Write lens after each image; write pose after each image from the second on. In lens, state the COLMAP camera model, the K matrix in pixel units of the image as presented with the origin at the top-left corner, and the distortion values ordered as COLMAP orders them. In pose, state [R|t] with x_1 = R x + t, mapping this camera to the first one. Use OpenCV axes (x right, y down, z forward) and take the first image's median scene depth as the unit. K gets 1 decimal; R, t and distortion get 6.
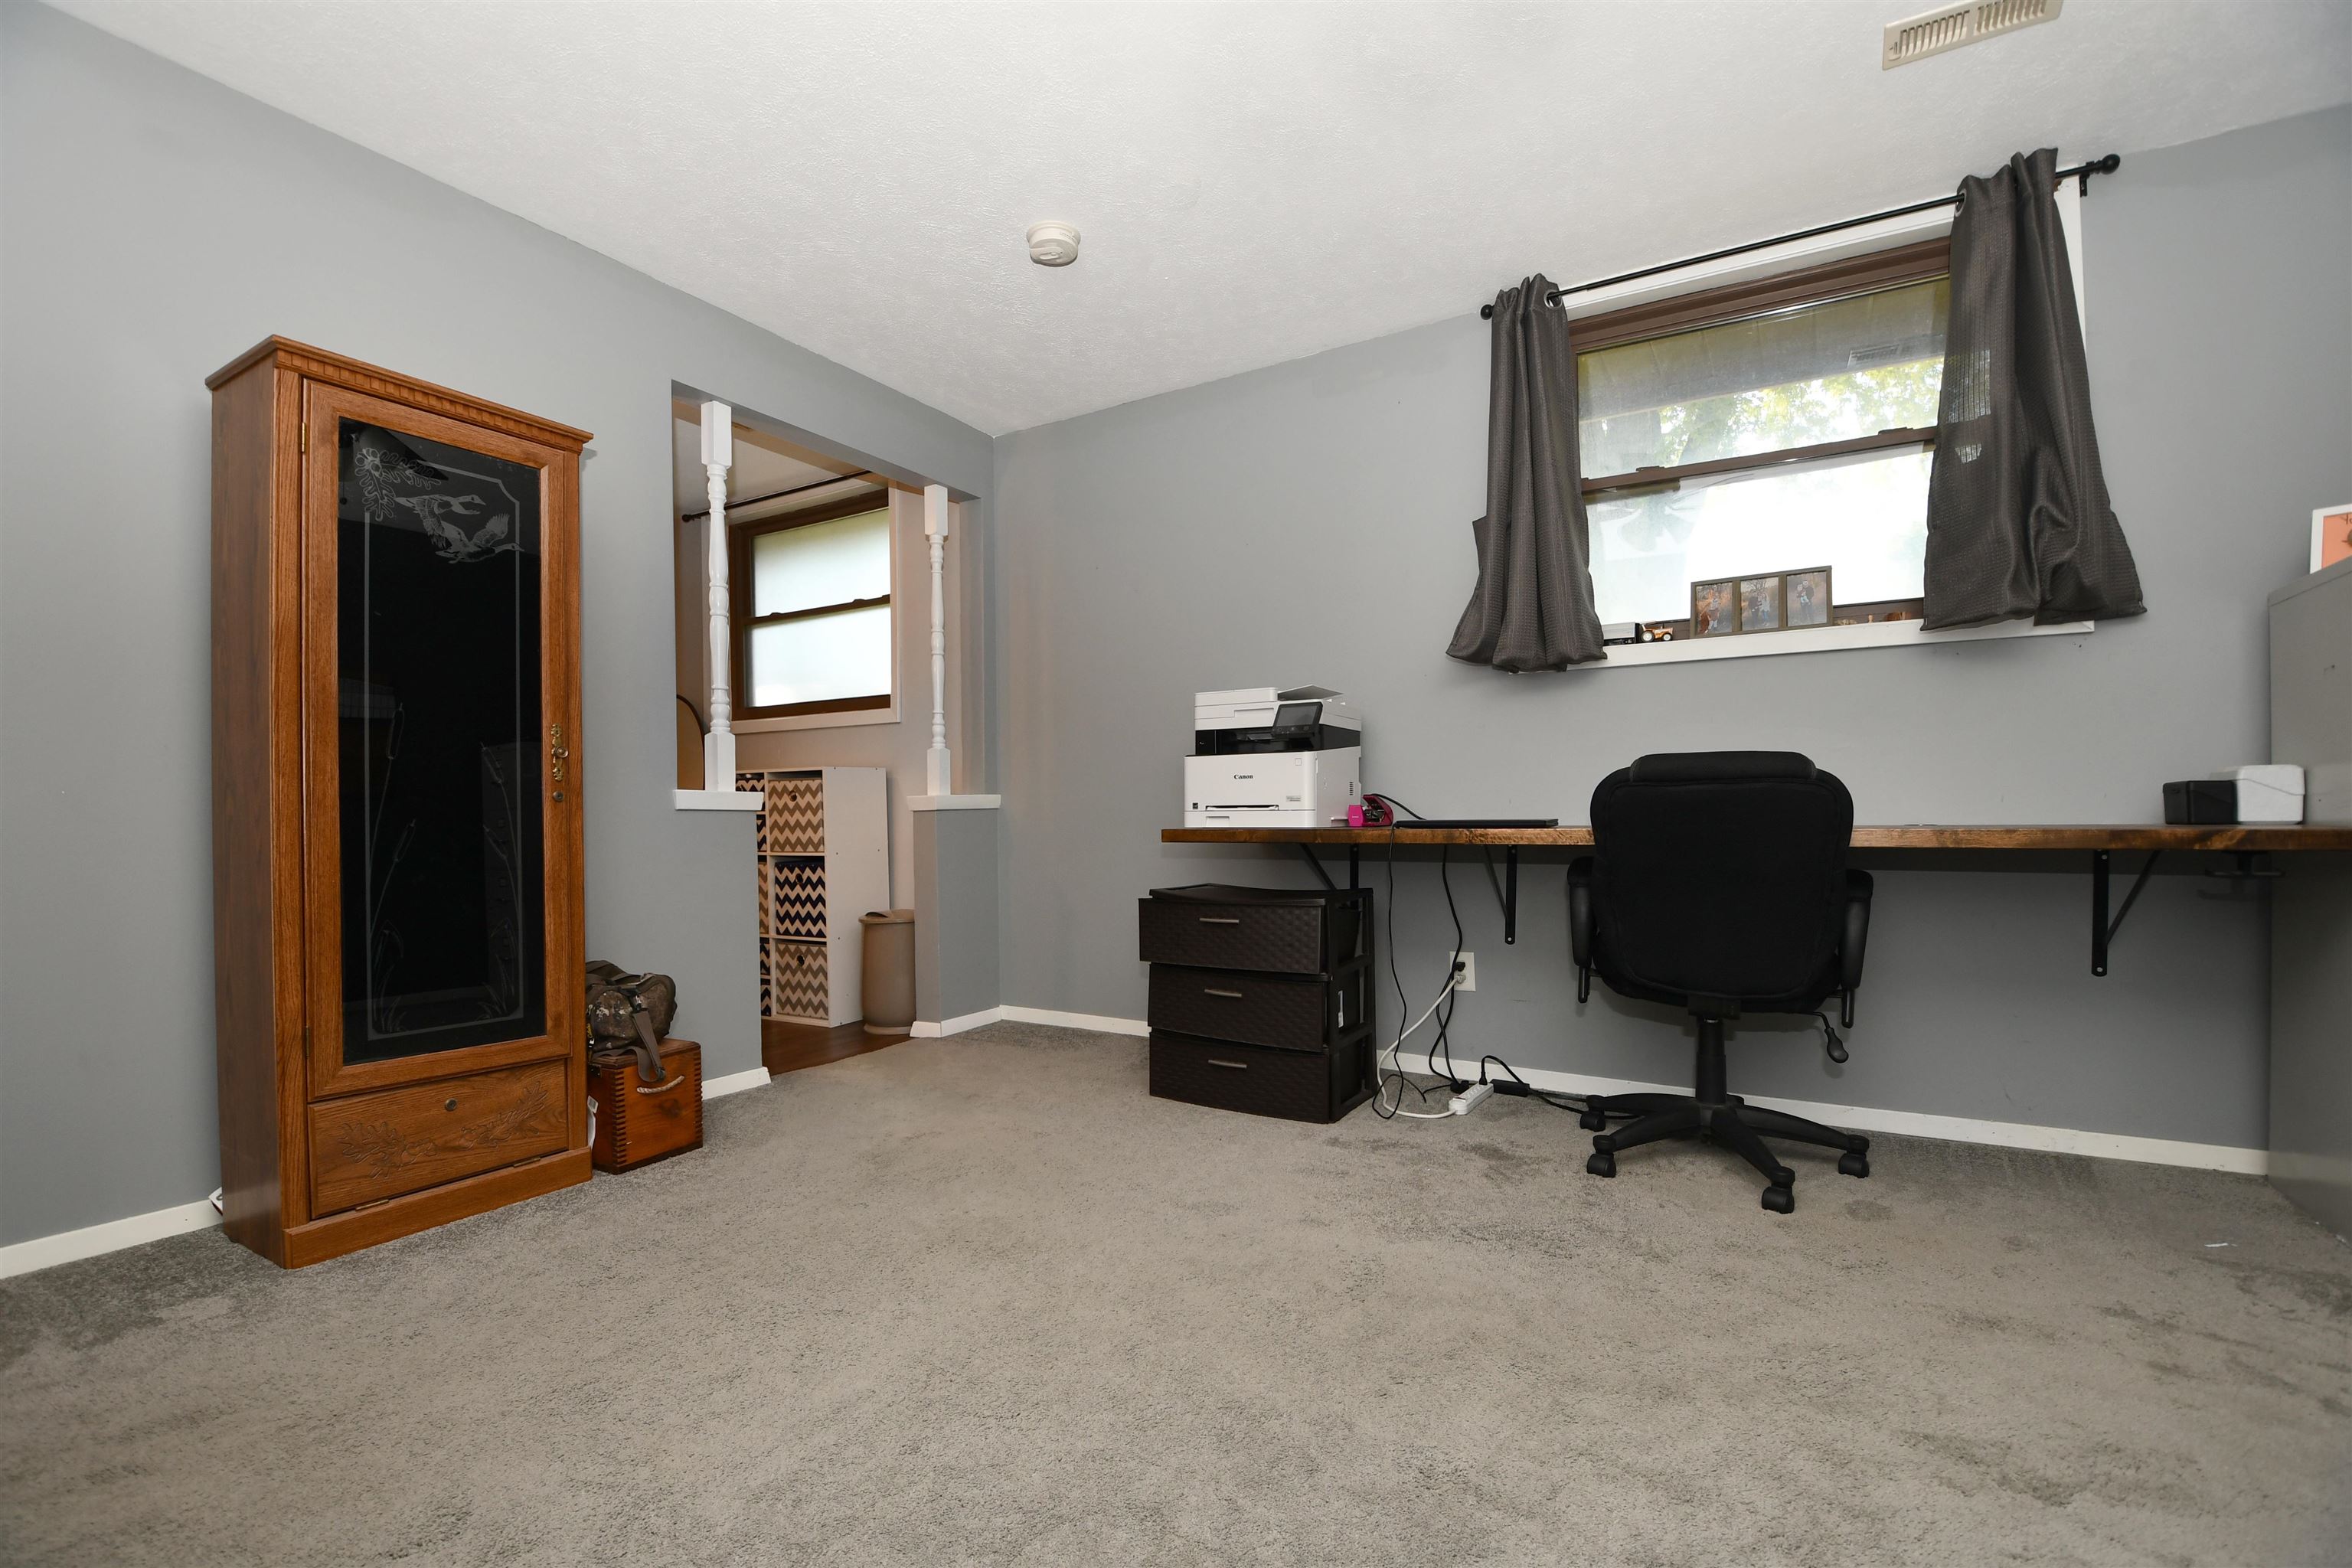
lens RADIAL K [[1024.7, 0, 1164.6], [0, 1024.7, 818.7], [0, 0, 1]] dist [0.047811, -0.047258]
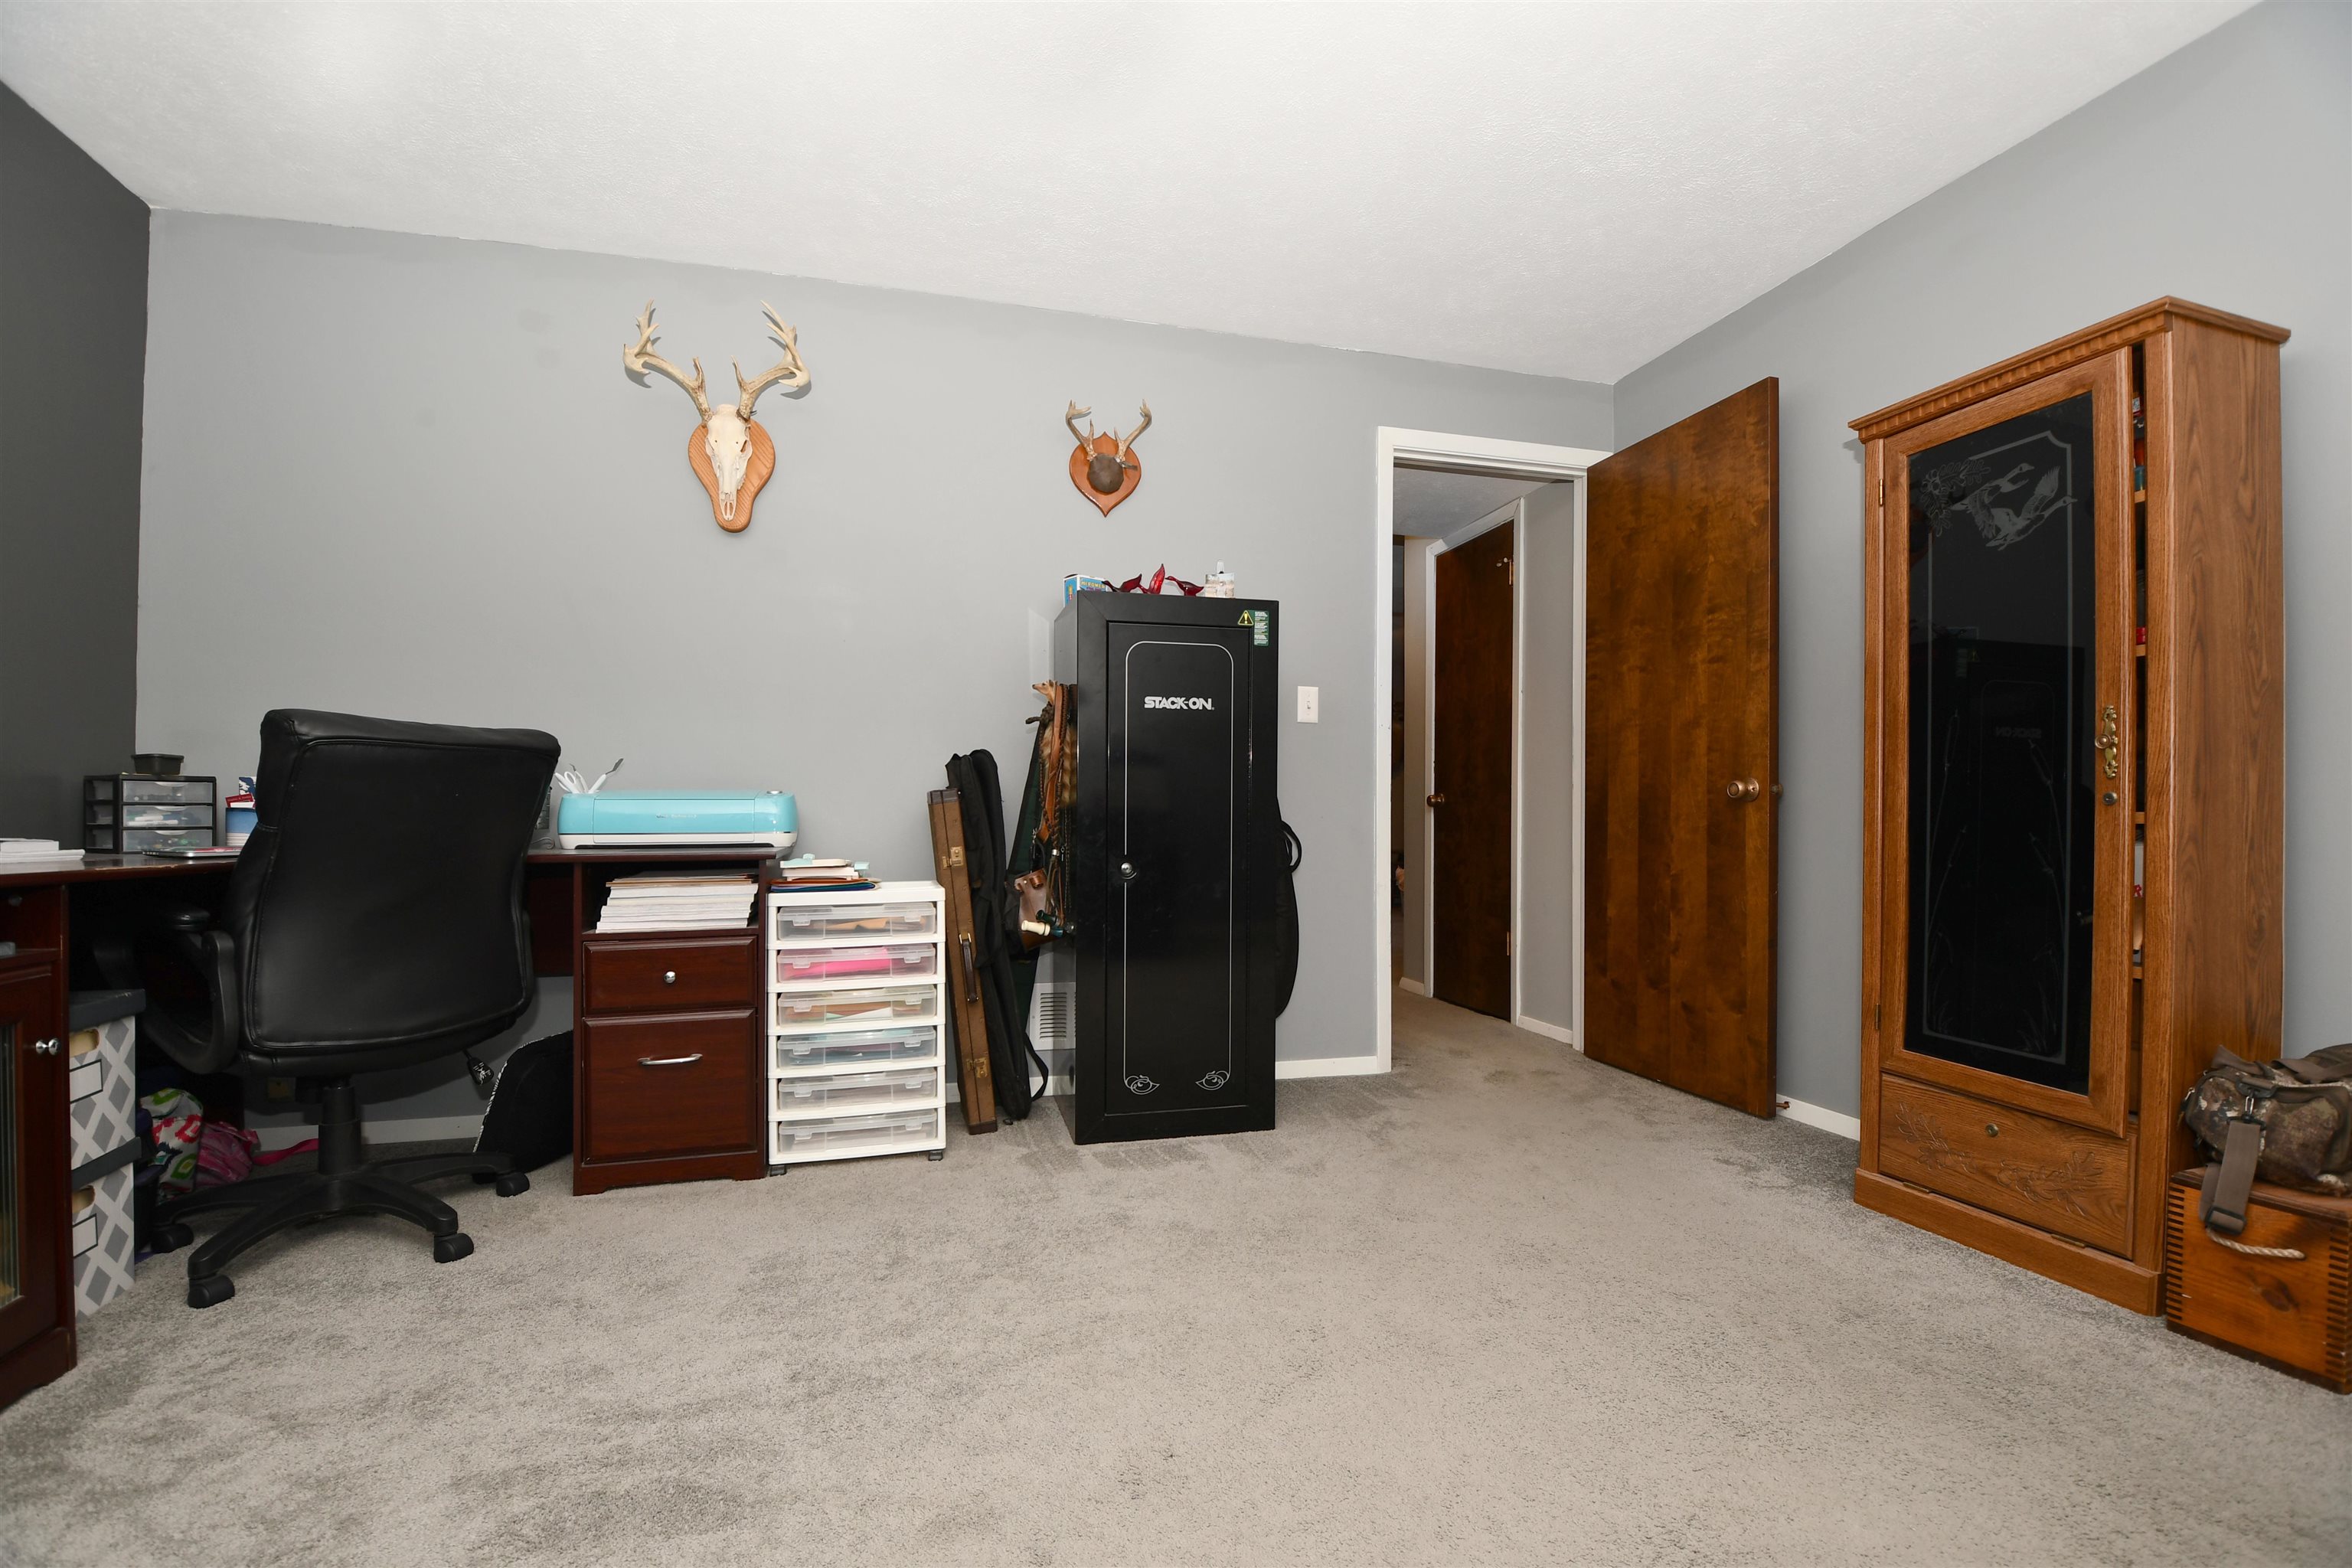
lens RADIAL K [[1024.7, 0, 1164.6], [0, 1024.7, 818.7], [0, 0, 1]] dist [0.047811, -0.047258]
pose [[-0.689476, 0.003486, -0.724300, 0.496097], [-0.002098, 0.999975, 0.006810, -0.009991], [0.724306, 0.006215, -0.689451, 1.087009]]
